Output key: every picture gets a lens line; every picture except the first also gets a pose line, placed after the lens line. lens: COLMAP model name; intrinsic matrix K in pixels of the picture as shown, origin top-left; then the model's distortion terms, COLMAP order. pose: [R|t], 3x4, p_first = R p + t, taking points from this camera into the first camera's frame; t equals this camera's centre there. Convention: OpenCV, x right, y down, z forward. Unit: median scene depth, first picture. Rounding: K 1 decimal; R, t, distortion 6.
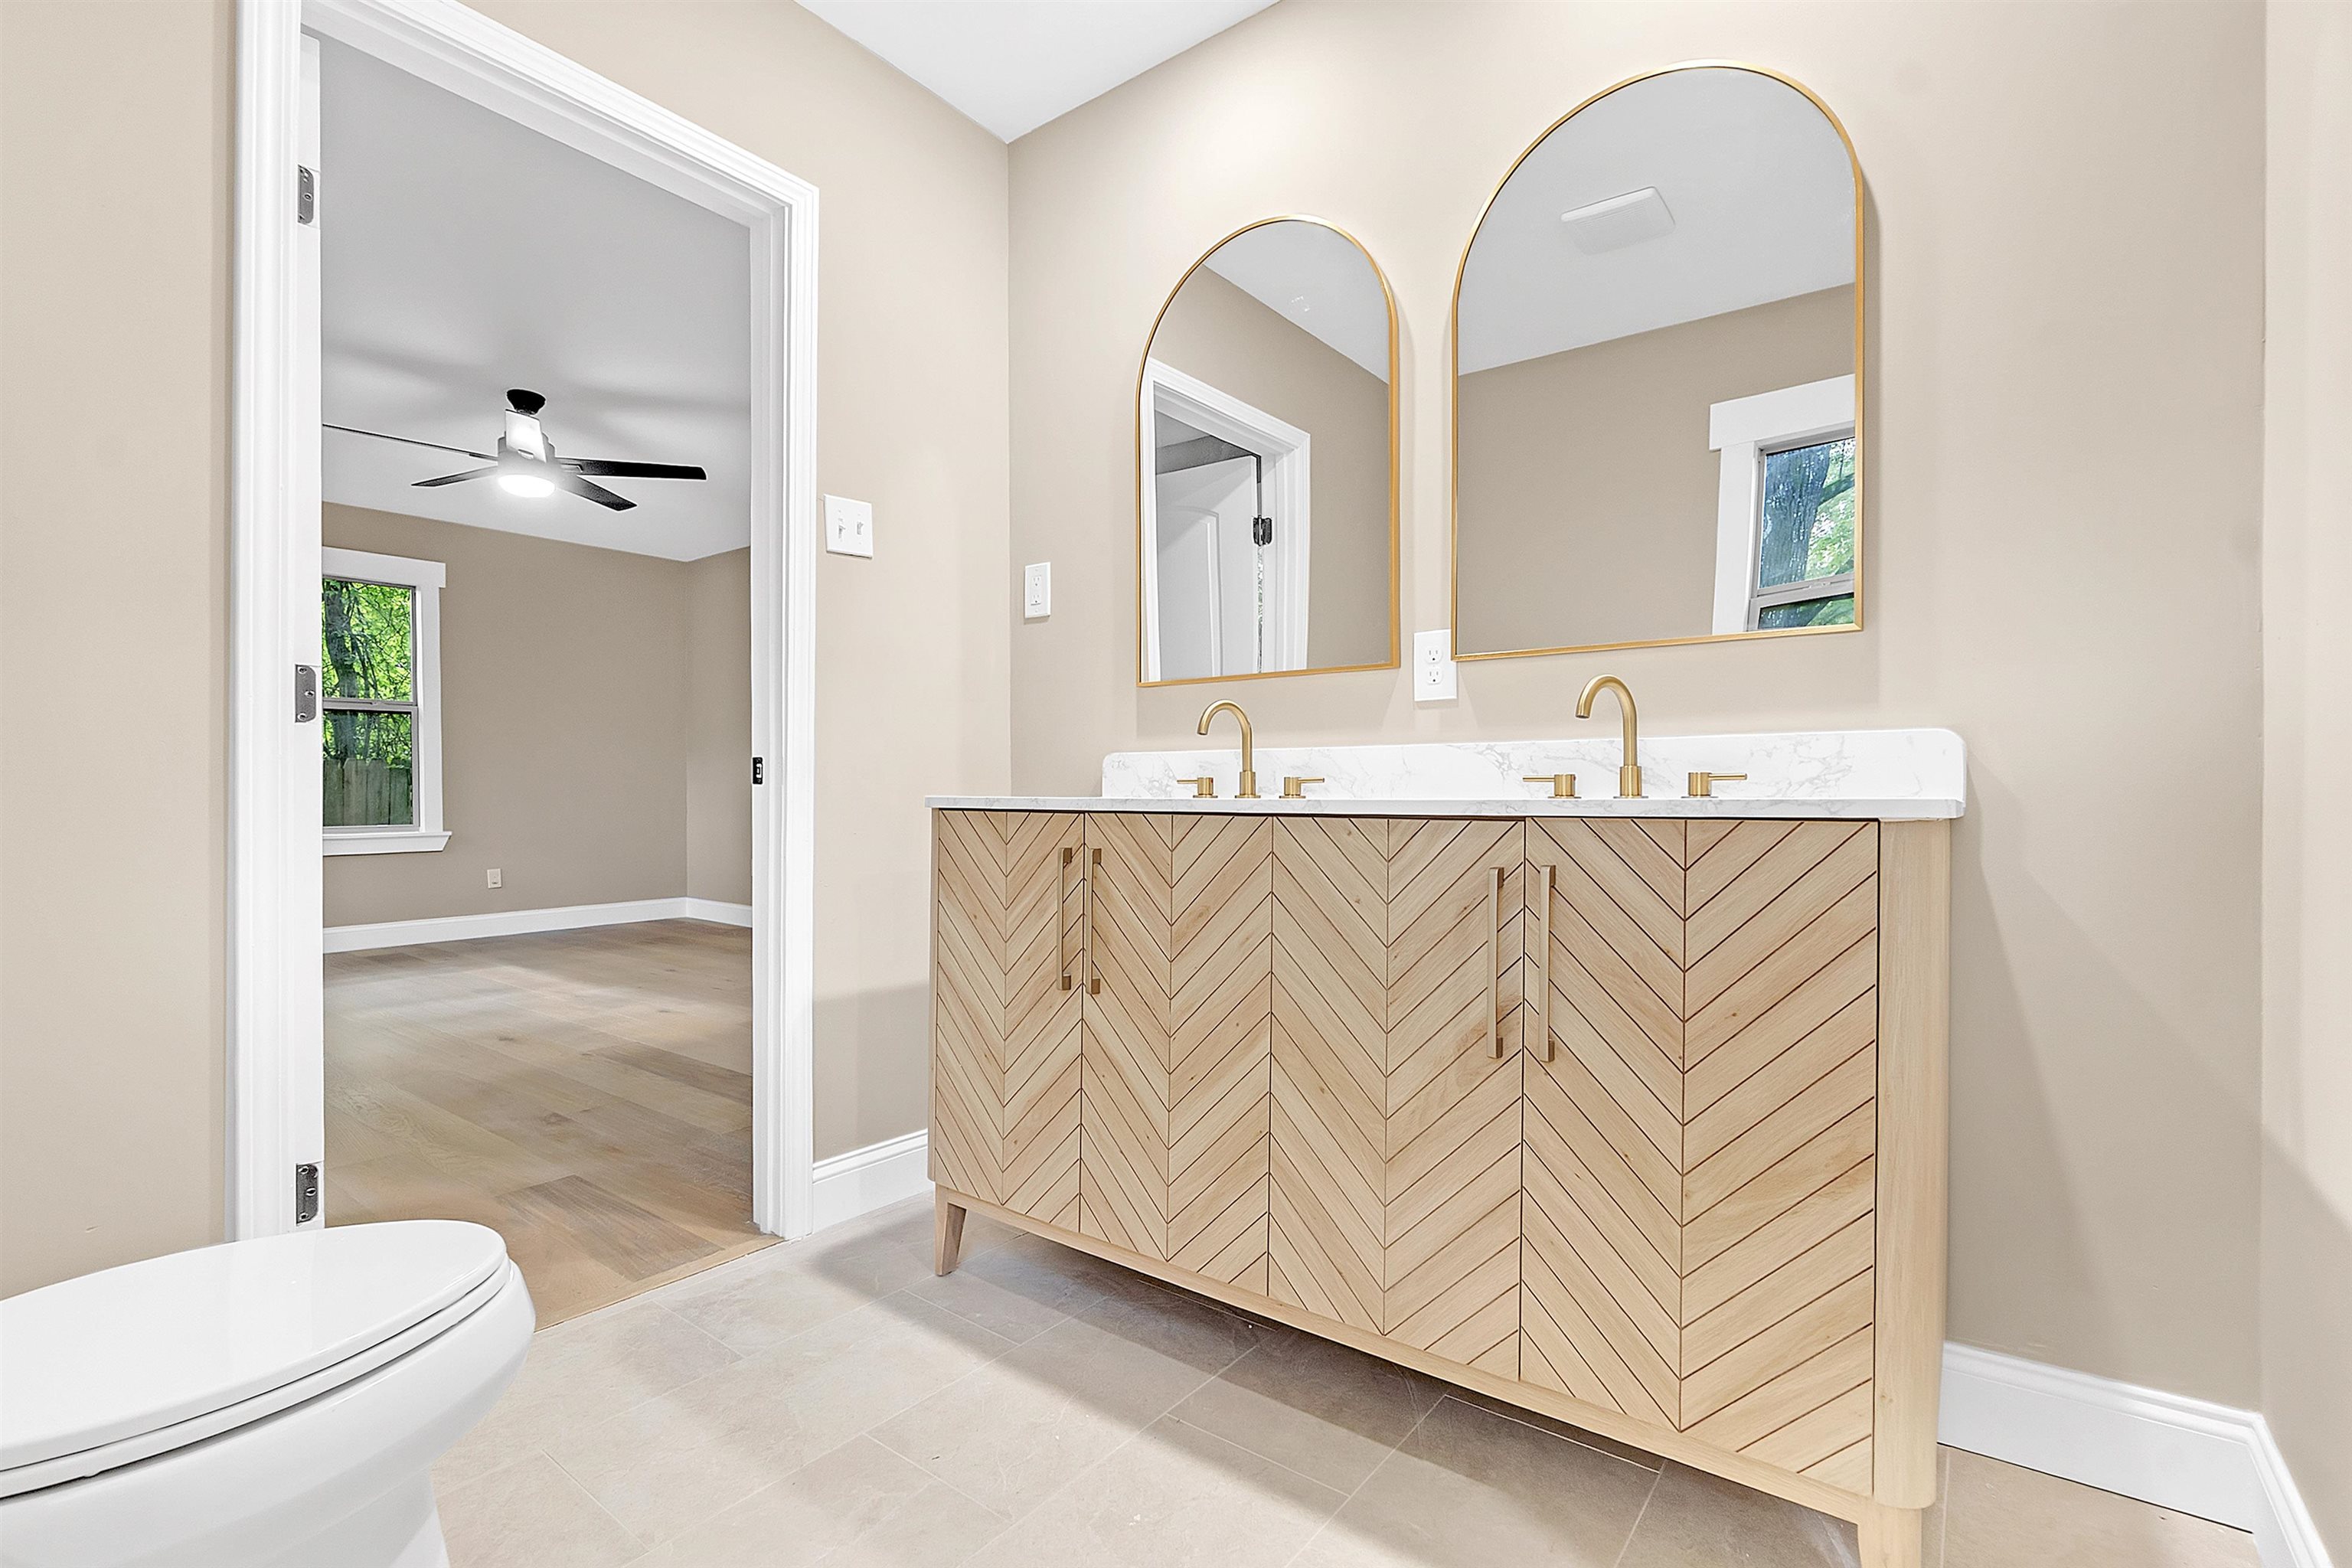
lens RADIAL K [[1069.6, 0, 1180.1], [0, 1069.6, 793.7], [0, 0, 1]] dist [0.000032, -0.000081]
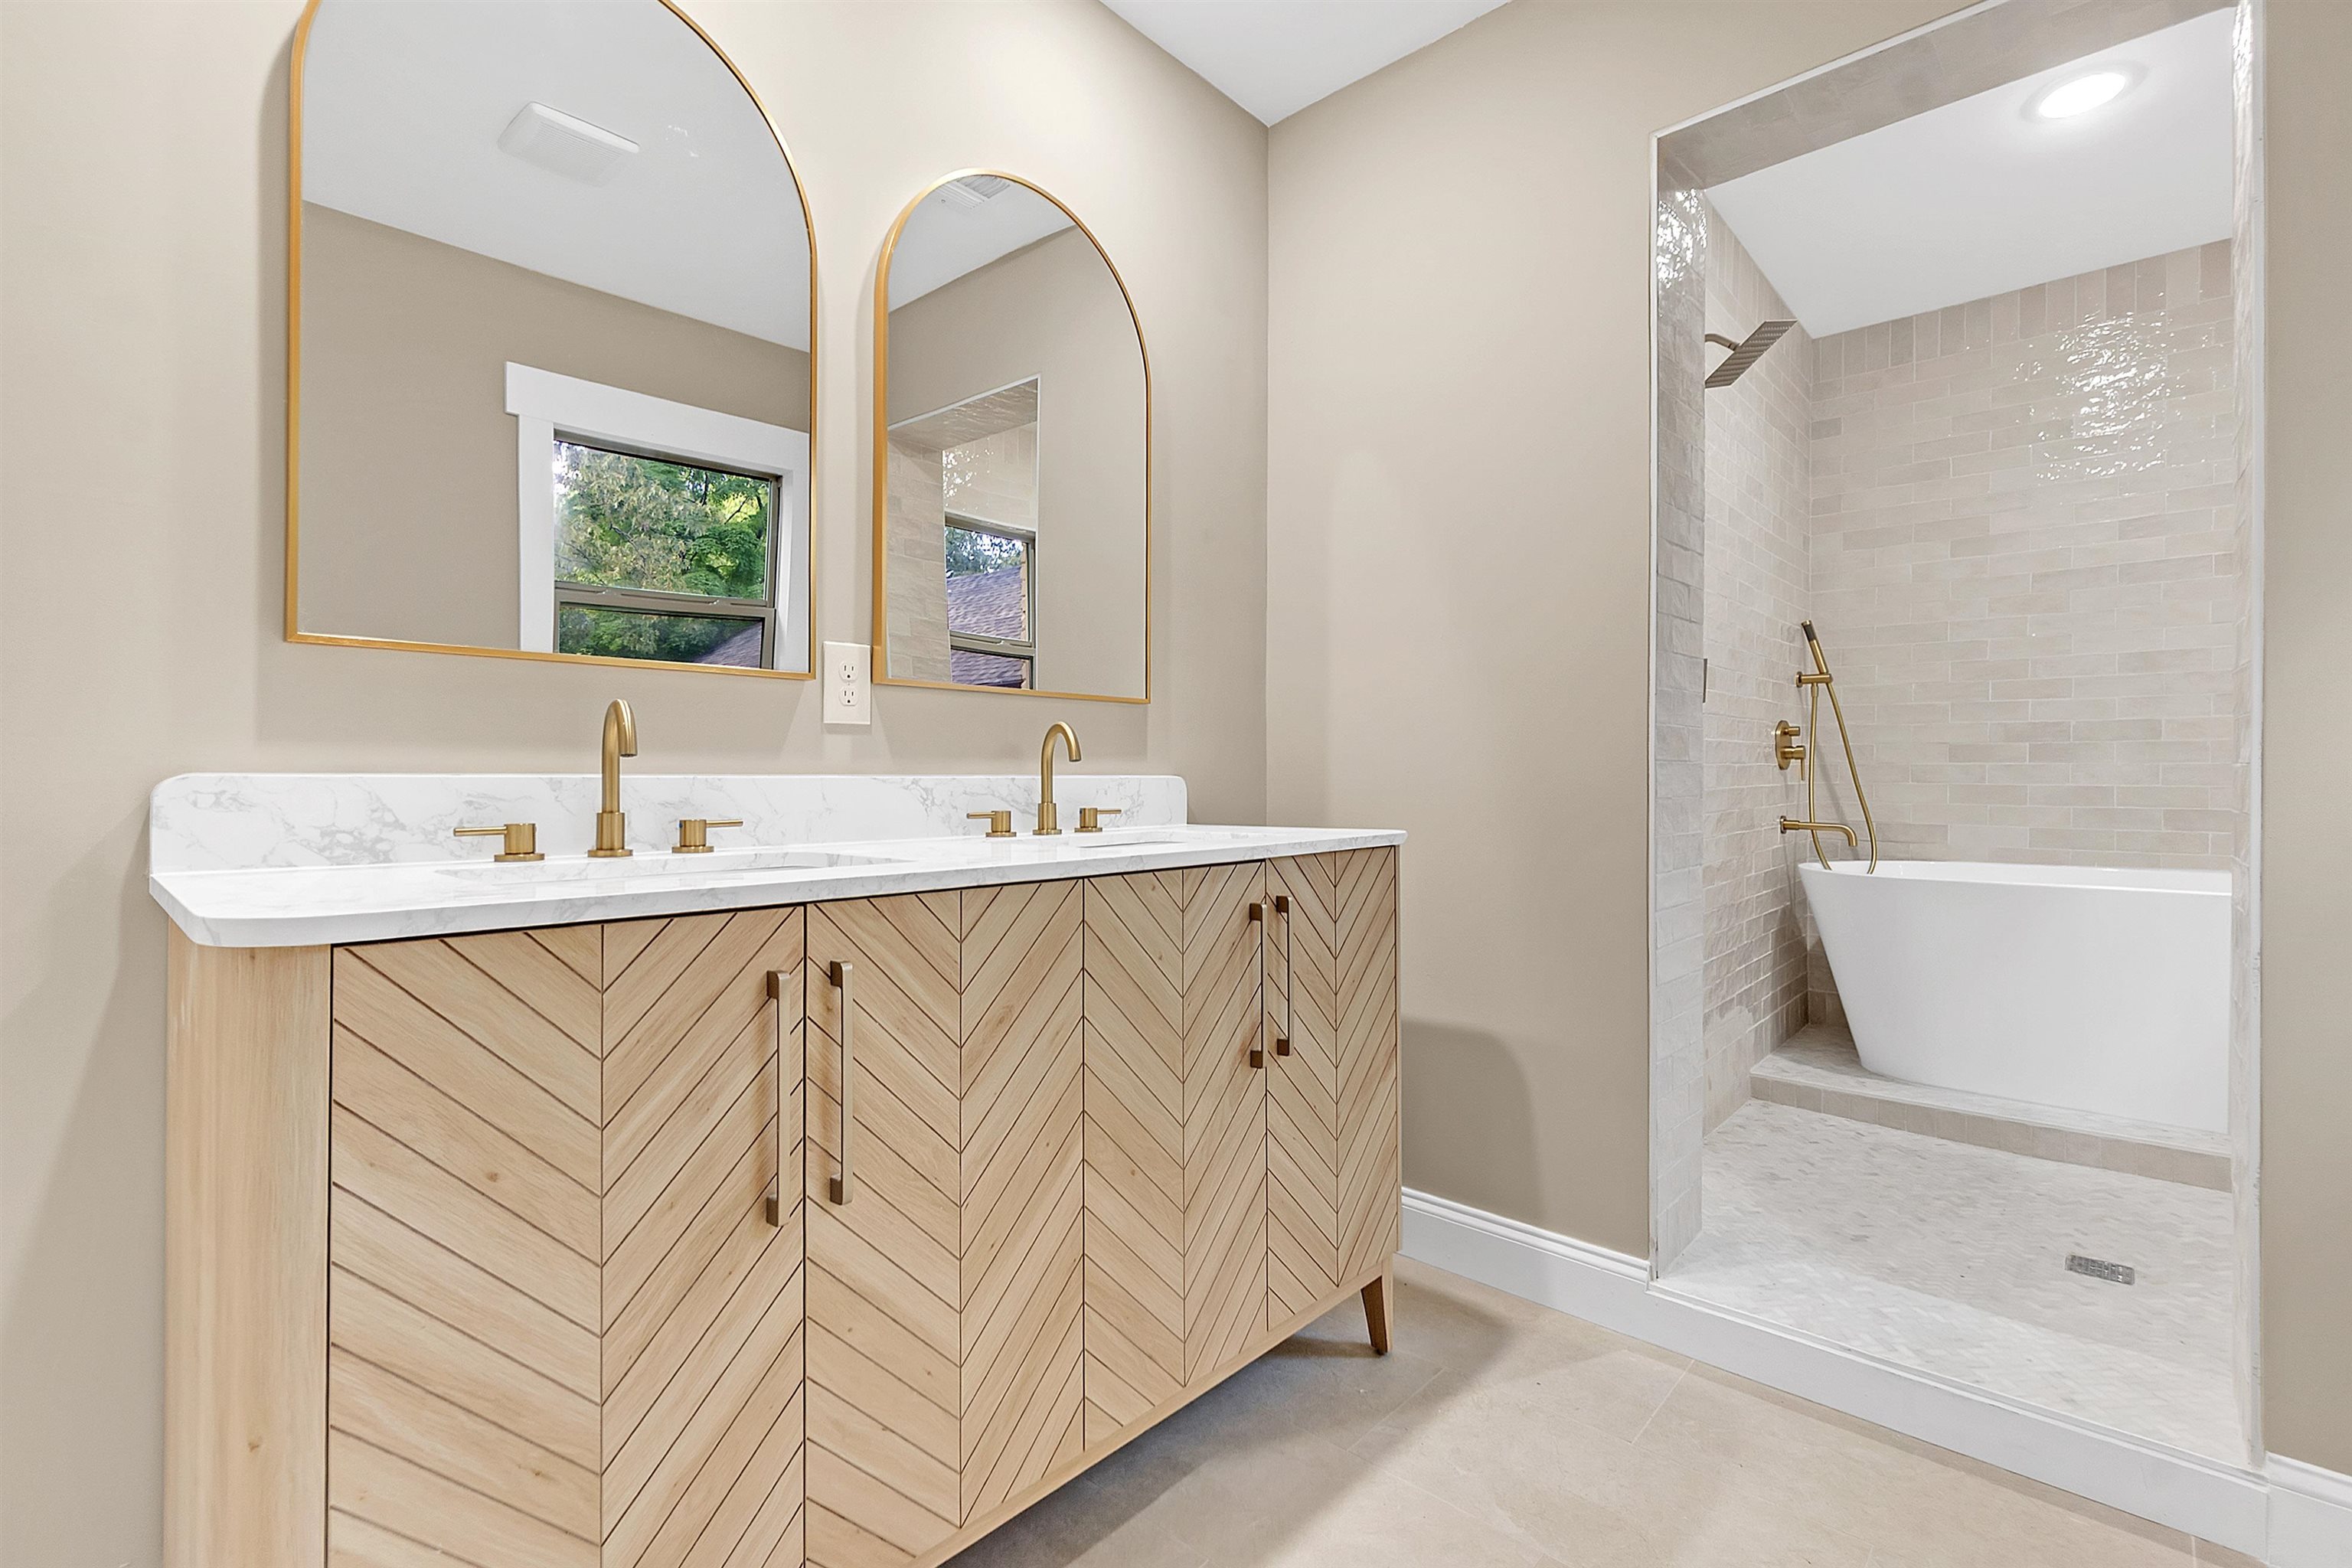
lens RADIAL K [[1048.6, 0, 1175.4], [0, 1048.6, 769.9], [0, 0, 1]] dist [-0.000923, -0.000165]
pose [[0.105524, 0.003761, 0.994410, -0.643902], [0.002741, 0.999988, -0.004073, -0.053686], [-0.994413, 0.003155, 0.105513, 0.741521]]
